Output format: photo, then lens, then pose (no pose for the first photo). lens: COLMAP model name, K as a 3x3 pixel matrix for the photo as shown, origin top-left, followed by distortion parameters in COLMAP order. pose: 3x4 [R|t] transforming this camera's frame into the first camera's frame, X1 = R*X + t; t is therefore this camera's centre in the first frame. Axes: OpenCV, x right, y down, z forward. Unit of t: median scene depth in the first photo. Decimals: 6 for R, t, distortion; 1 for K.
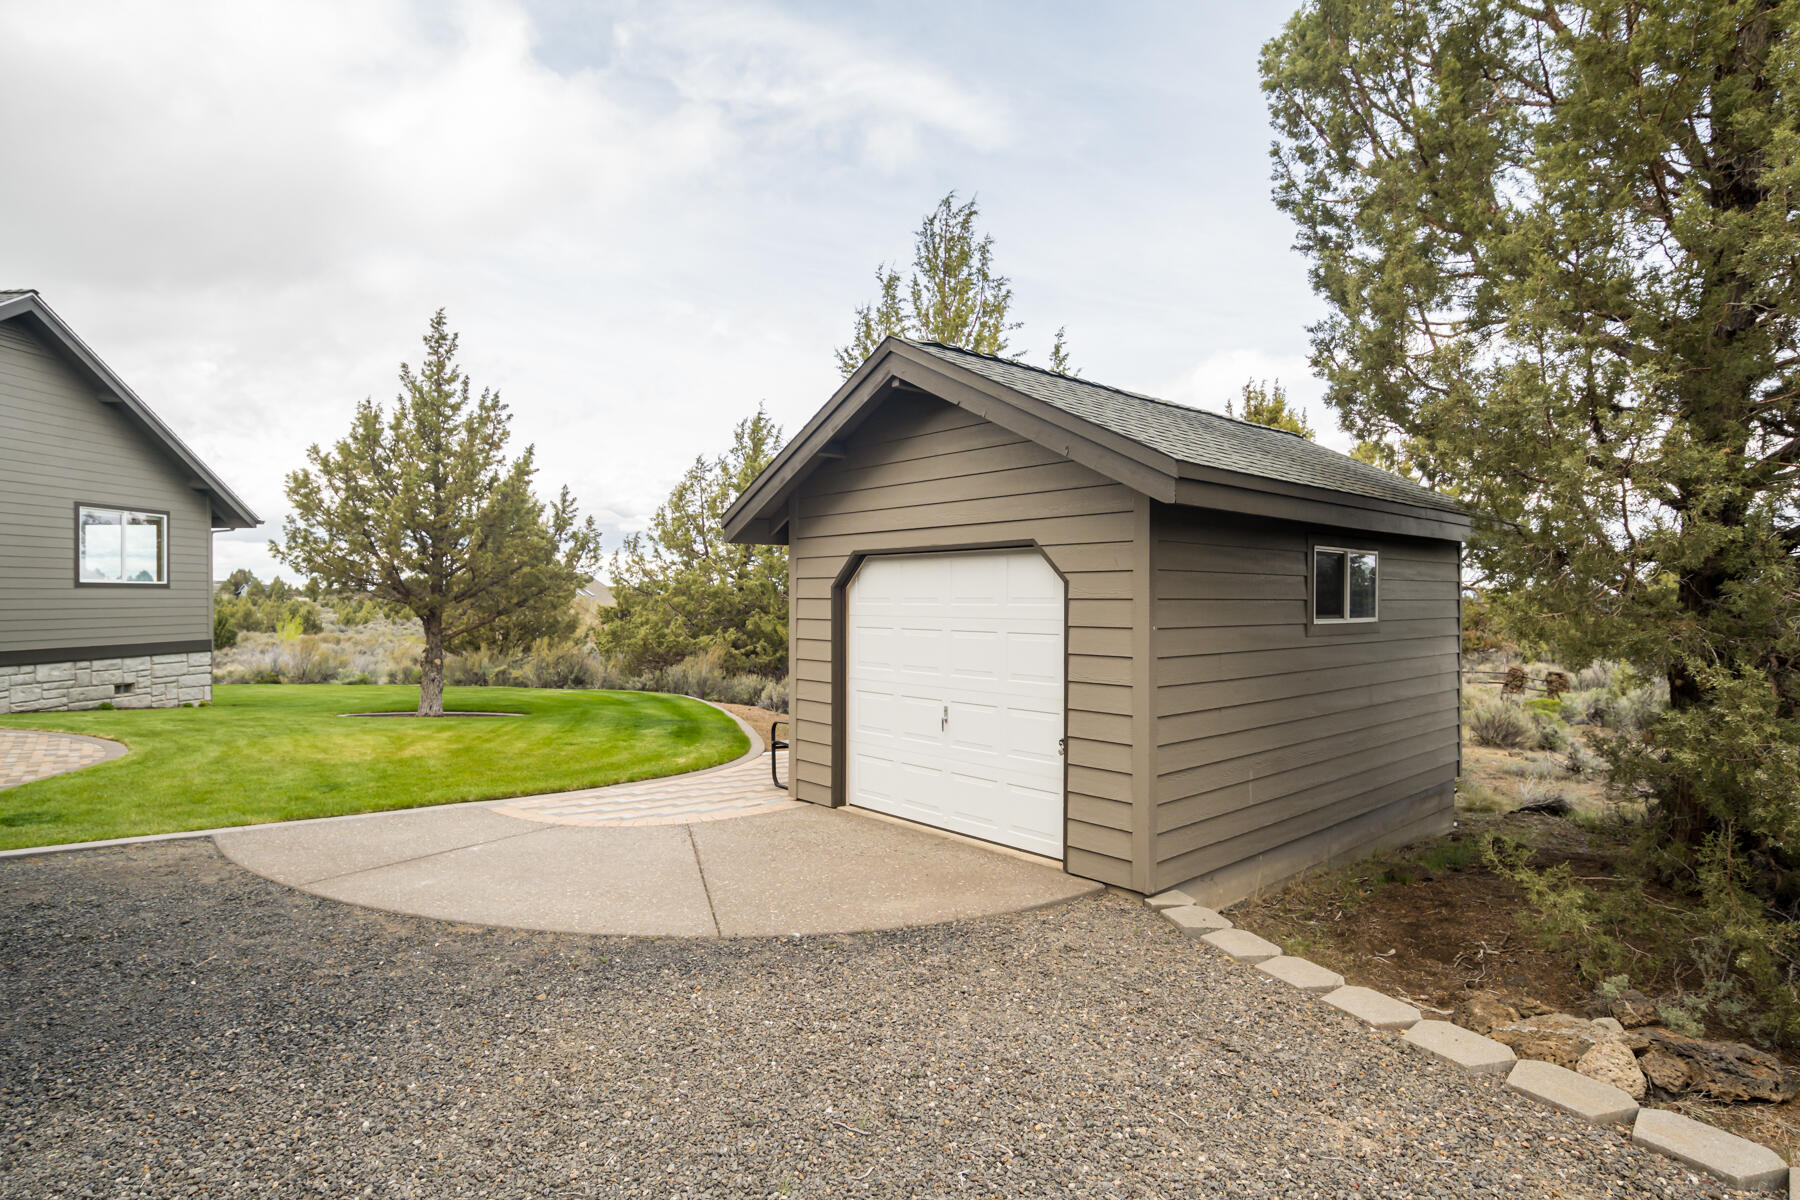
lens RADIAL K [[914.8, 0, 900.4], [0, 914.8, 597.4], [0, 0, 1]] dist [-0.011410, 0.003807]
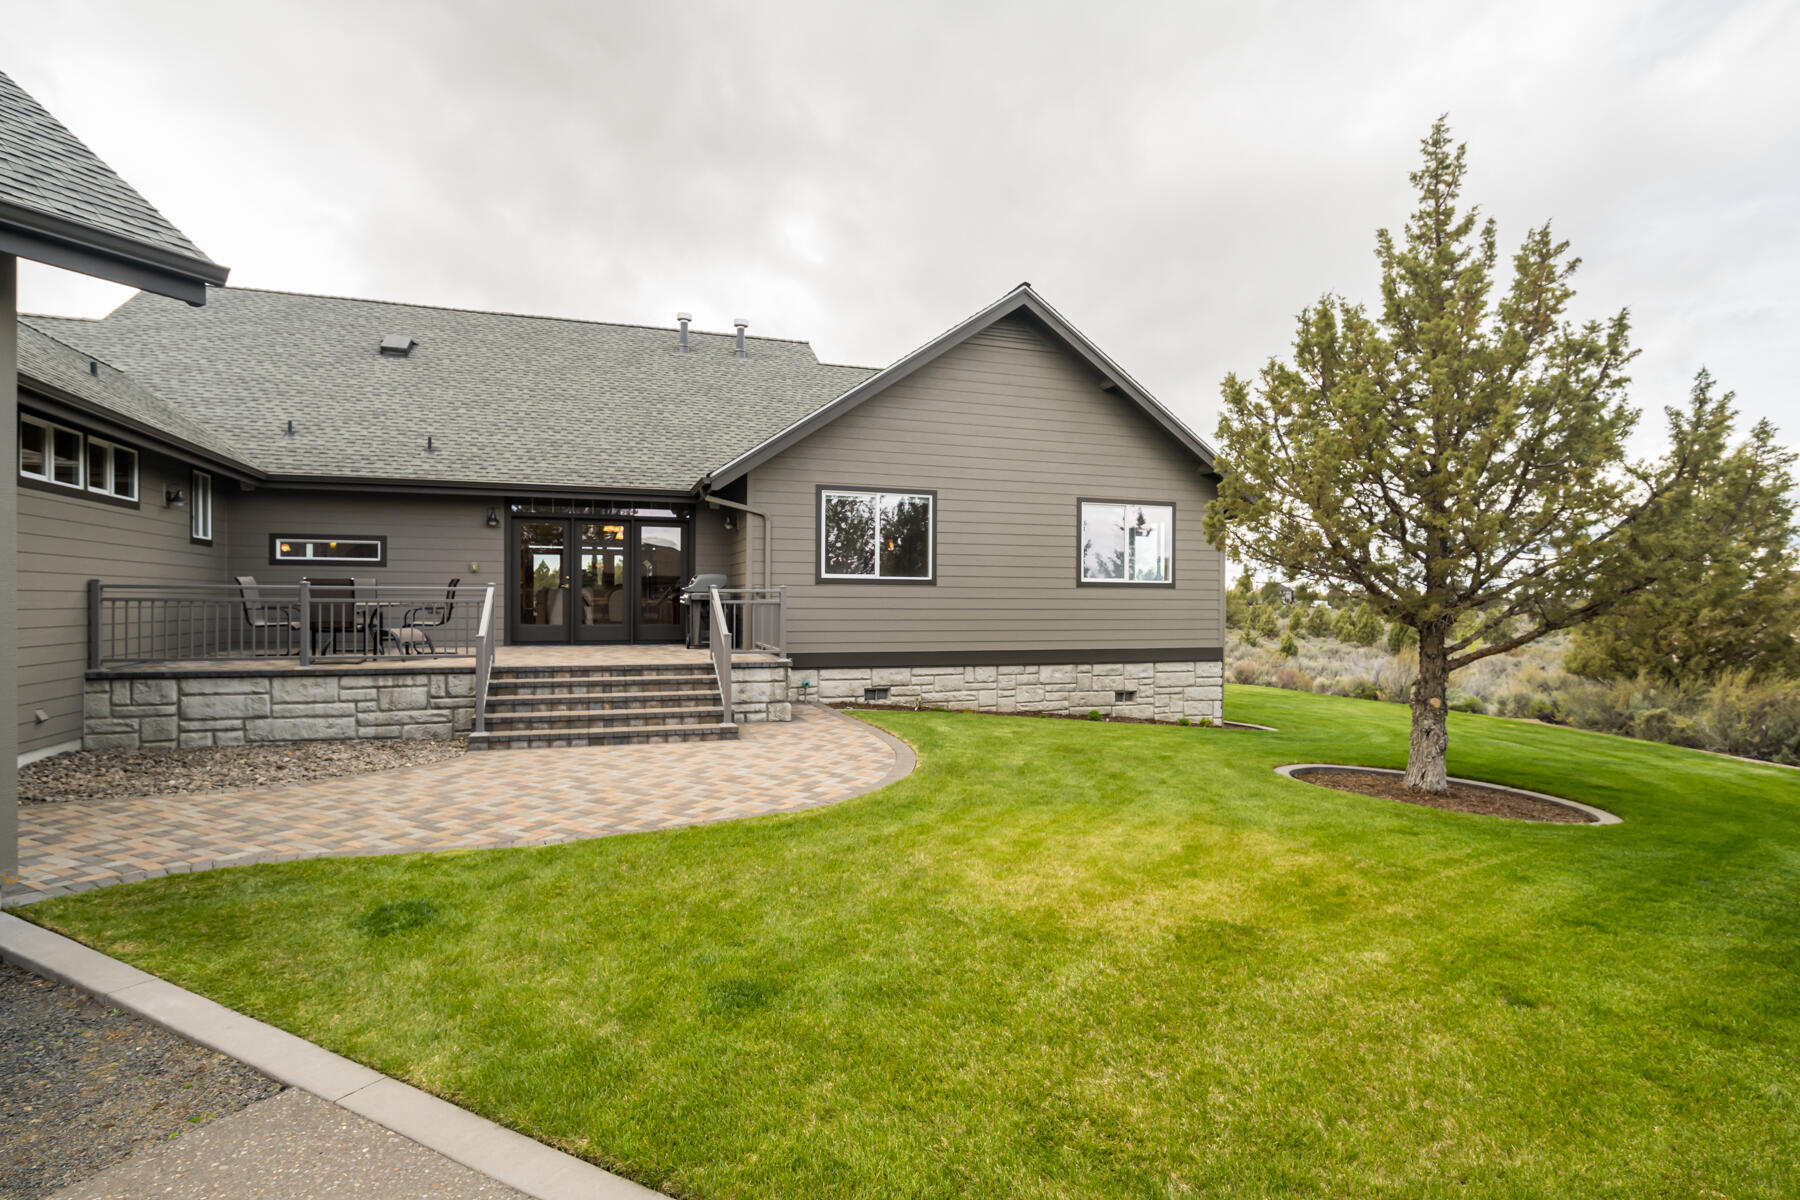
lens RADIAL K [[914.8, 0, 904.2], [0, 914.8, 595.9], [0, 0, 1]] dist [-0.011410, 0.003807]
pose [[0.389162, -0.005063, -0.921155, -0.086554], [-0.005270, 0.999956, -0.007723, 0.006558], [0.921154, 0.007860, 0.389118, 0.433455]]
